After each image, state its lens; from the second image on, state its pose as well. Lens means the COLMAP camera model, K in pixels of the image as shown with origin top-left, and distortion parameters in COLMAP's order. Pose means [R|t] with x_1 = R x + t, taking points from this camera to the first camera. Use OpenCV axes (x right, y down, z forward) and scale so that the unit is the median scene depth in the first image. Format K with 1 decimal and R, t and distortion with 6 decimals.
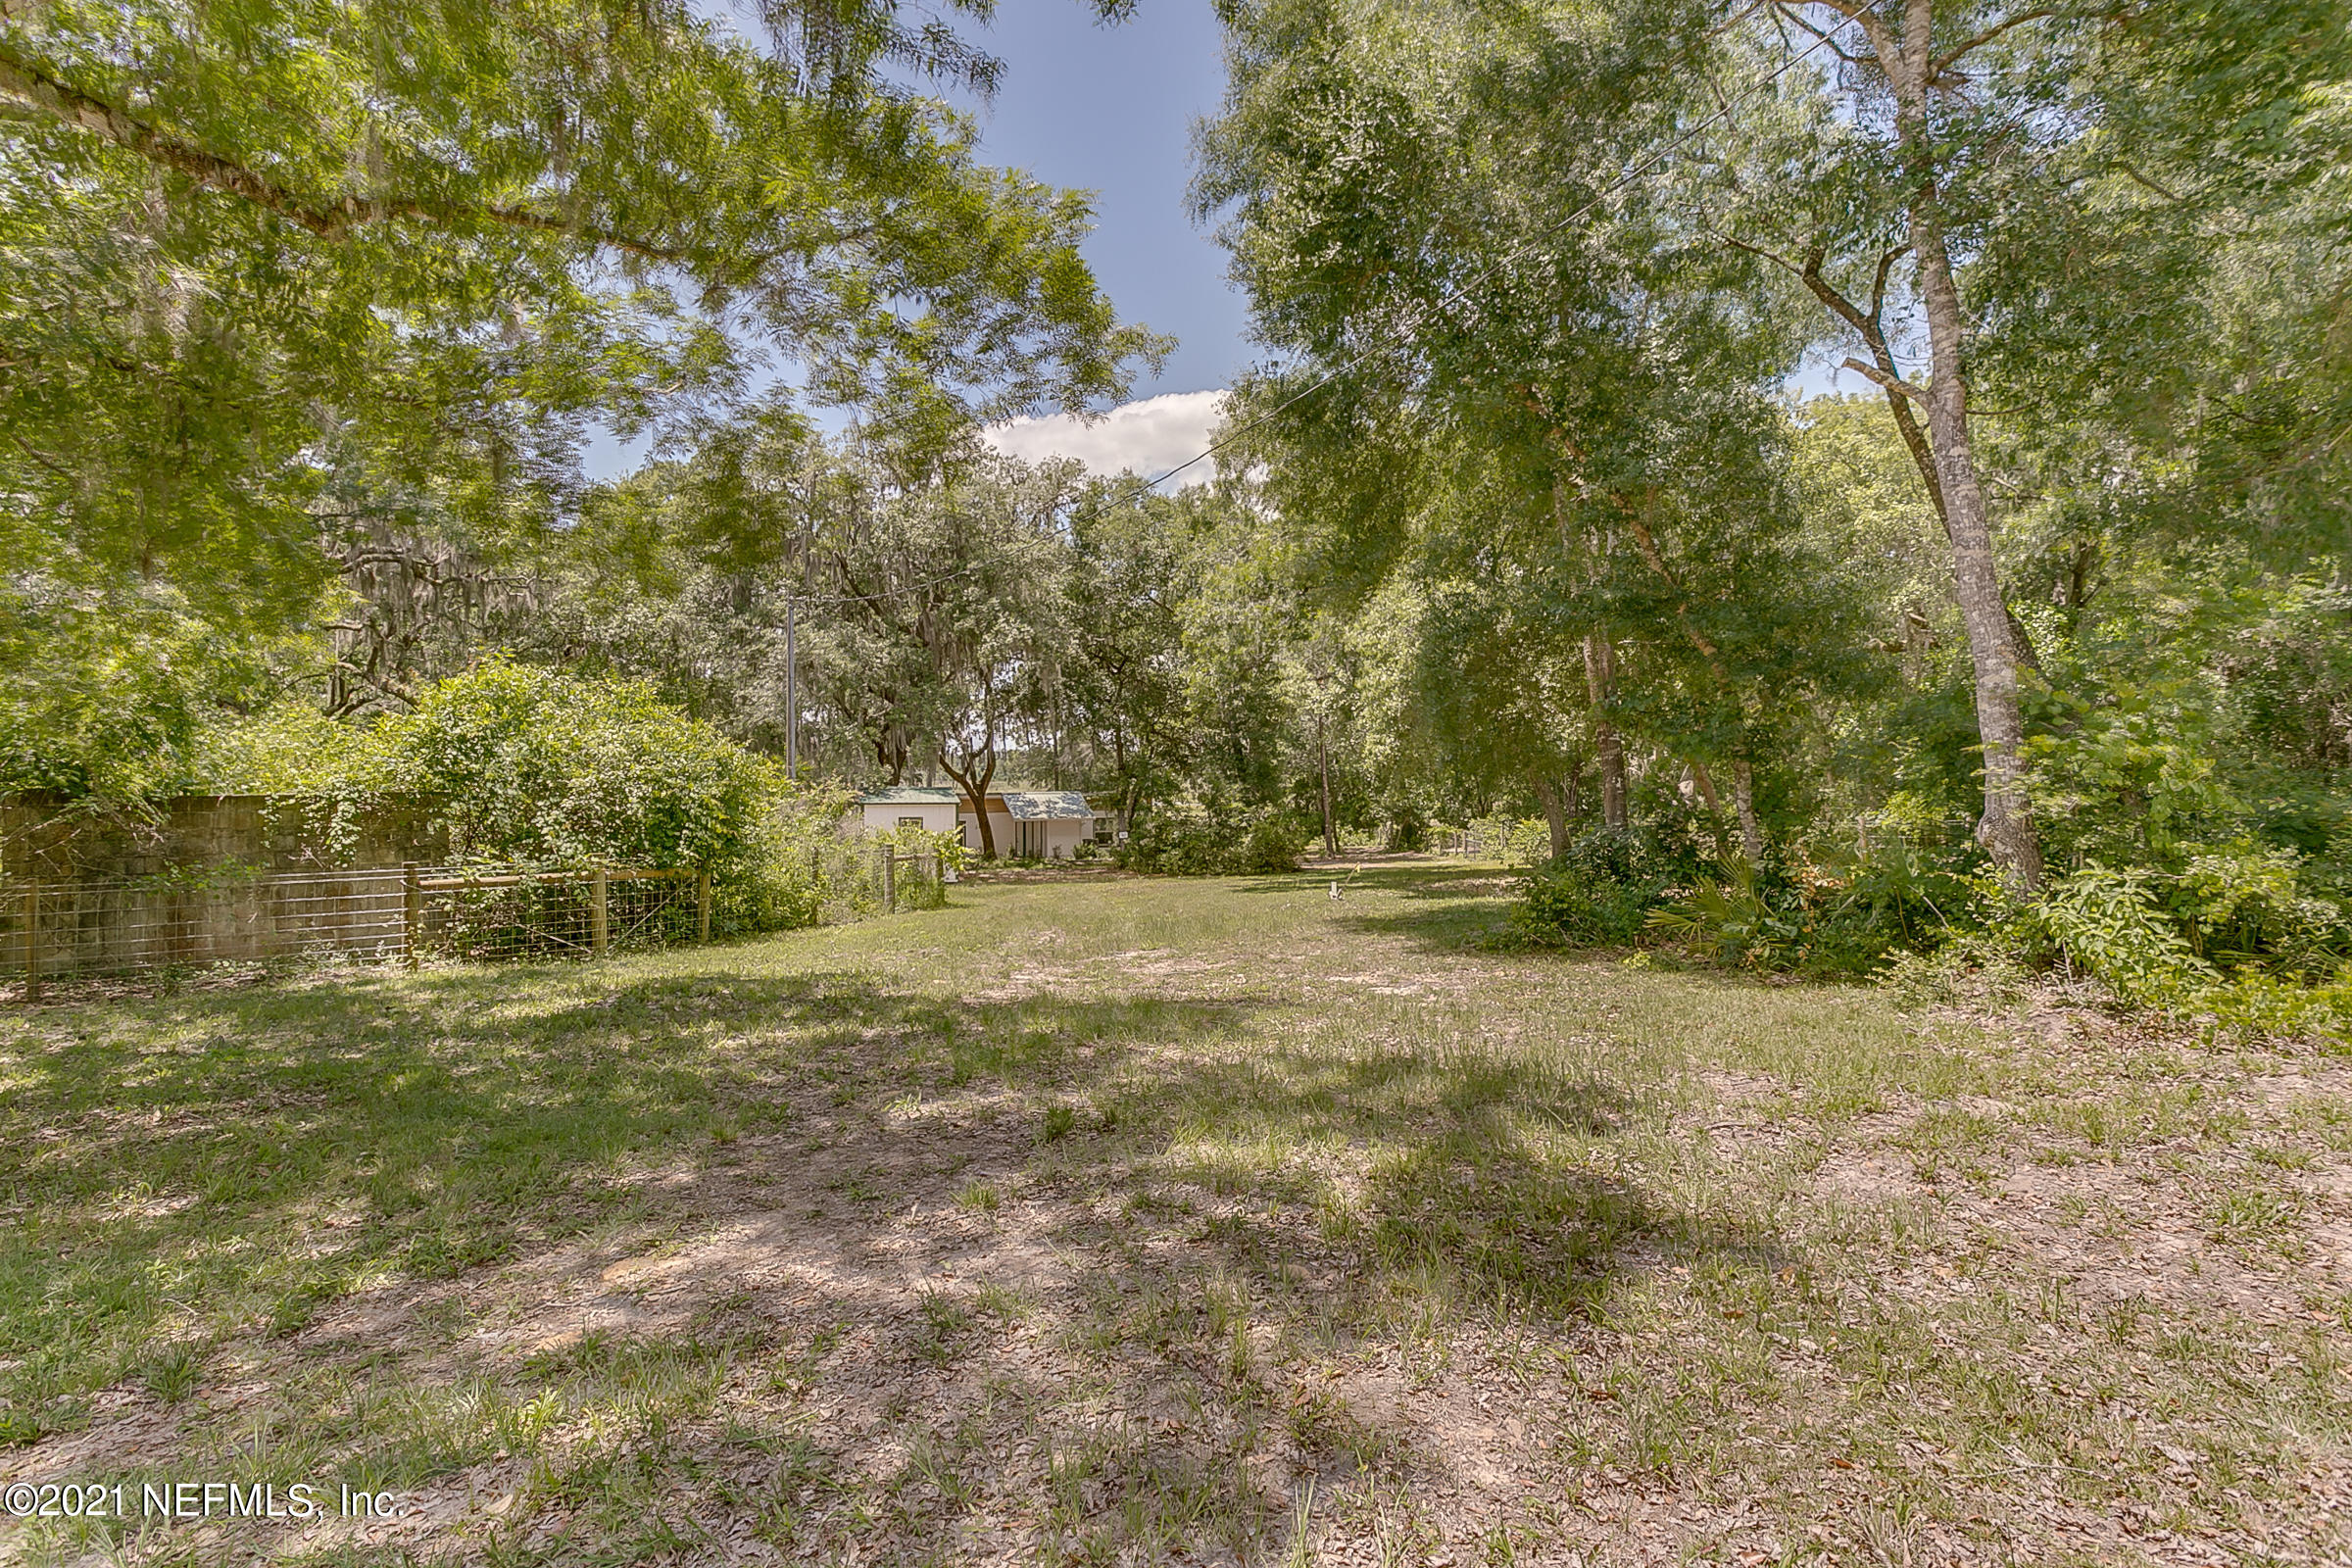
lens RADIAL K [[1168.5, 0, 1176.1], [0, 1168.5, 785.8], [0, 0, 1]] dist [-0.003476, 0.000673]
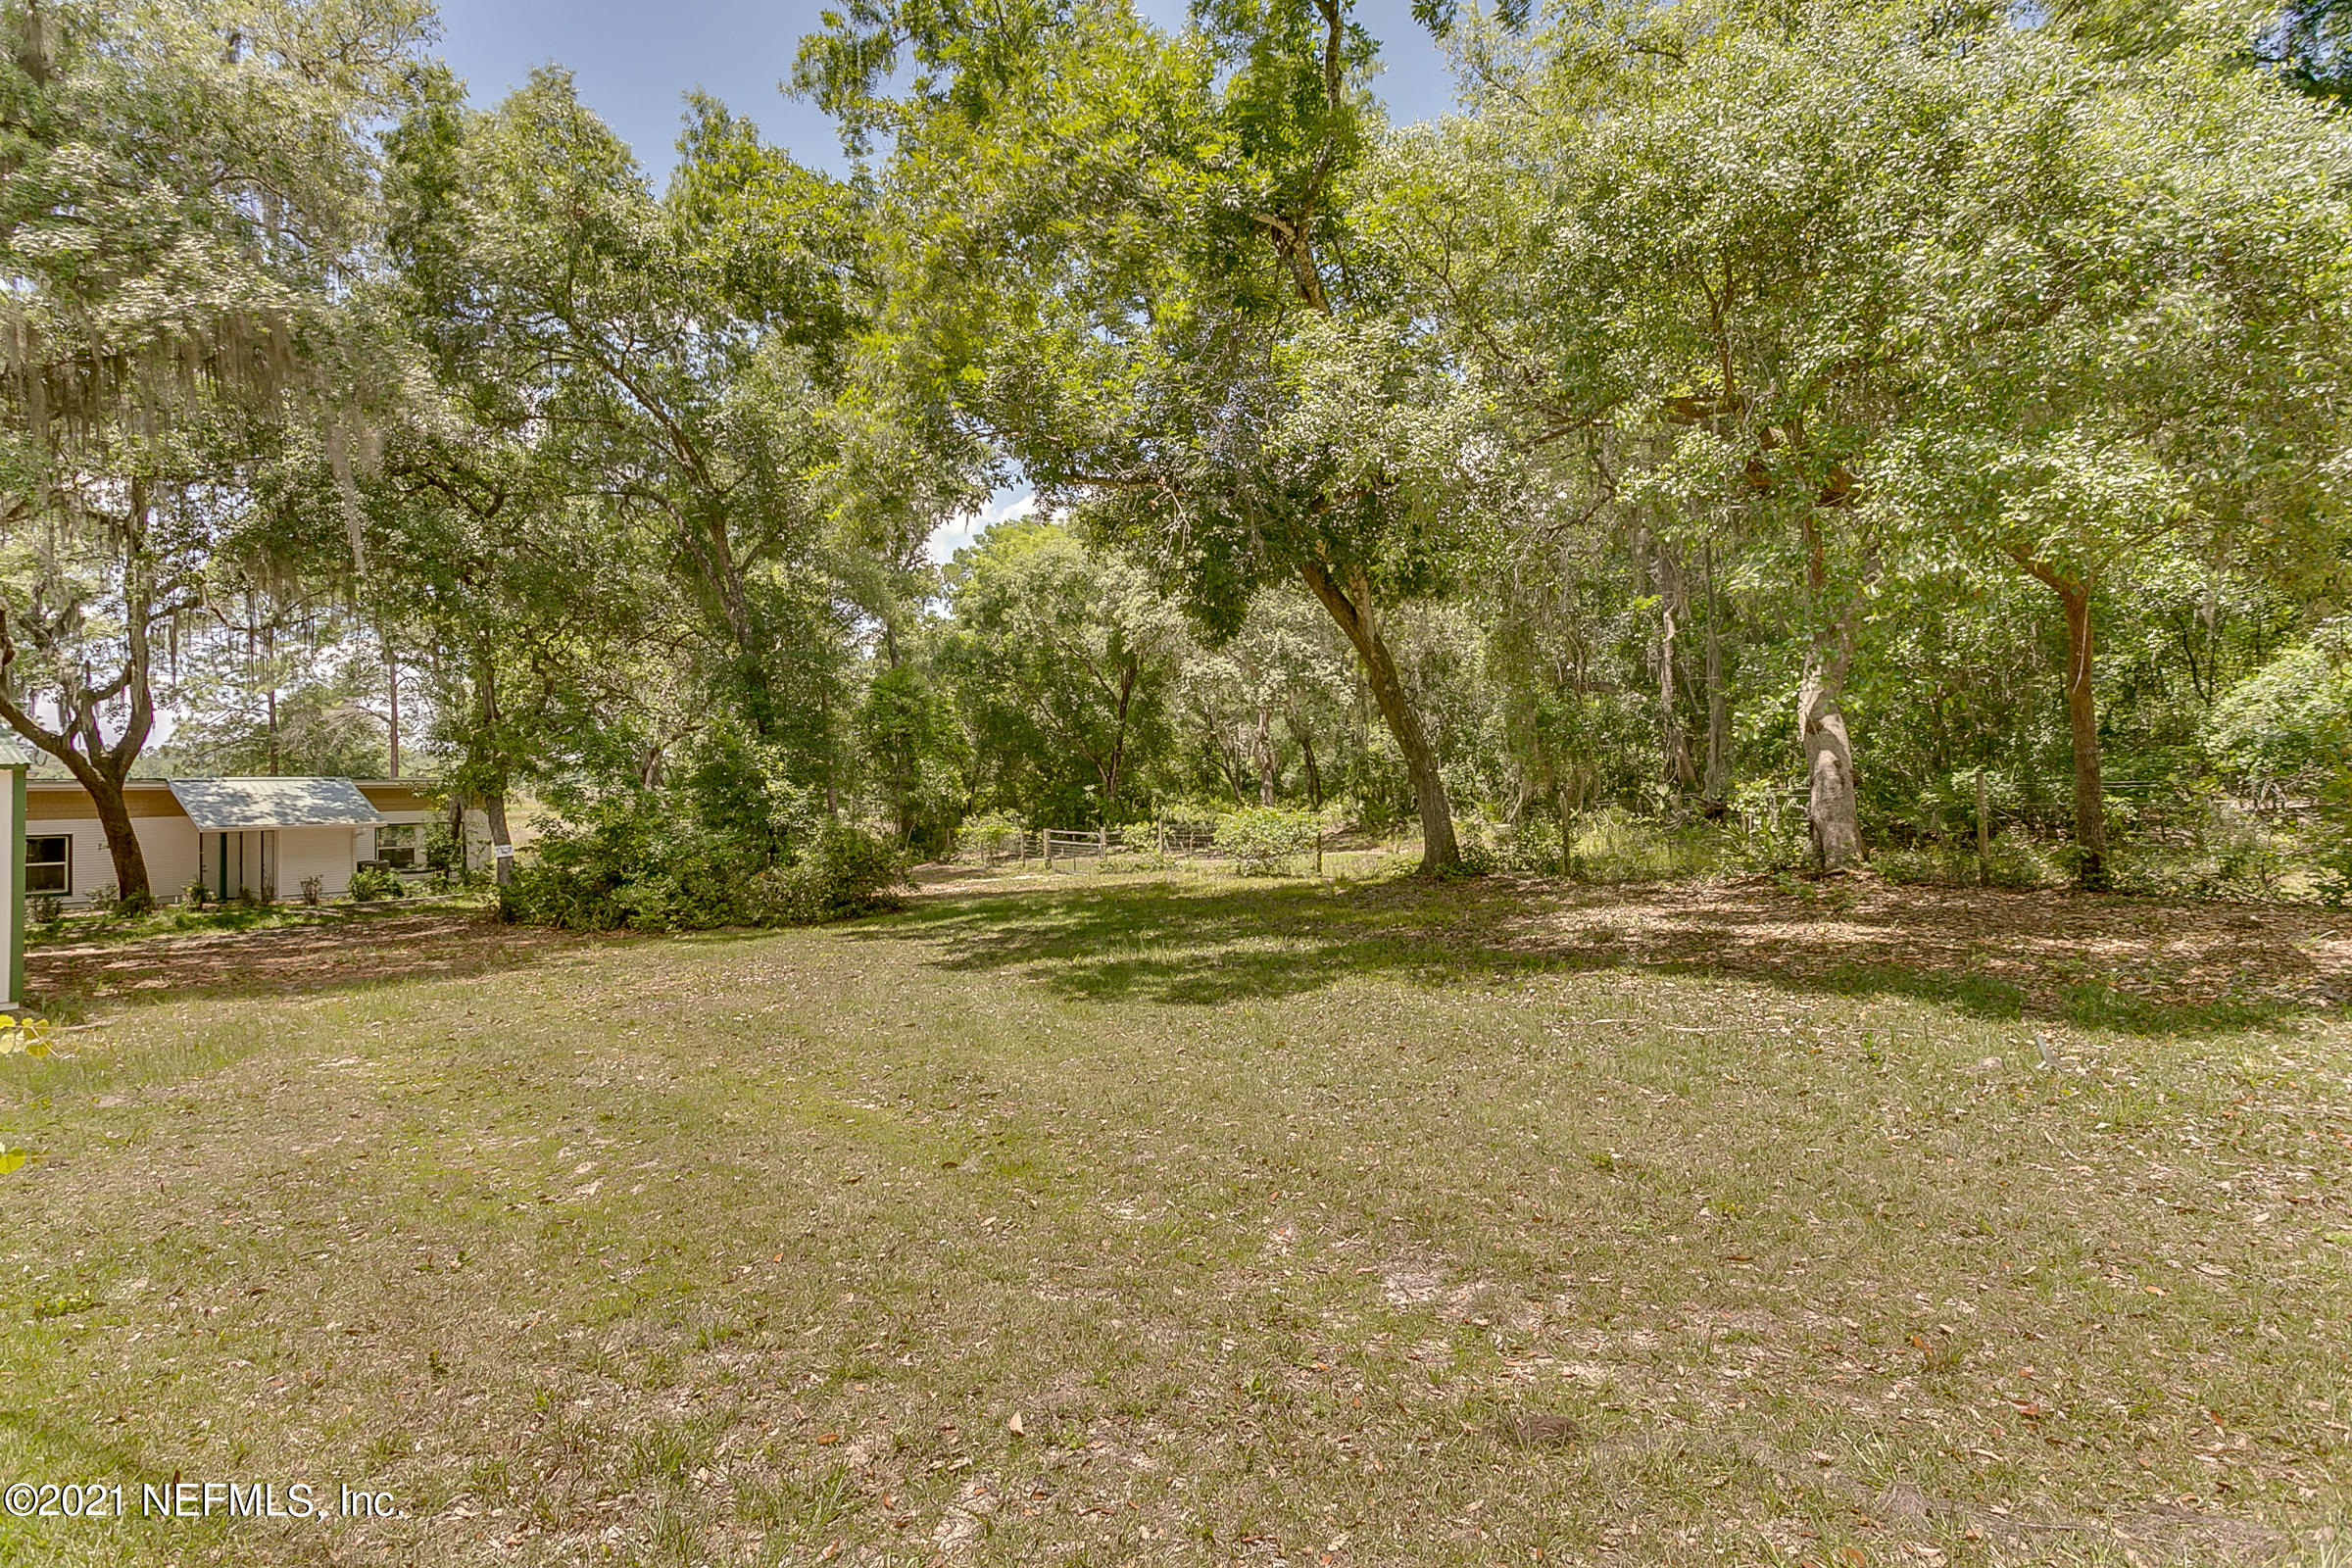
lens RADIAL K [[1168.5, 0, 1174.0], [0, 1168.5, 776.9], [0, 0, 1]] dist [-0.003476, 0.000673]
pose [[0.840985, 0.000734, 0.541059, -0.058618], [0.003337, 0.999973, -0.006542, 0.011171], [-0.541049, 0.007308, 0.840959, 0.354331]]
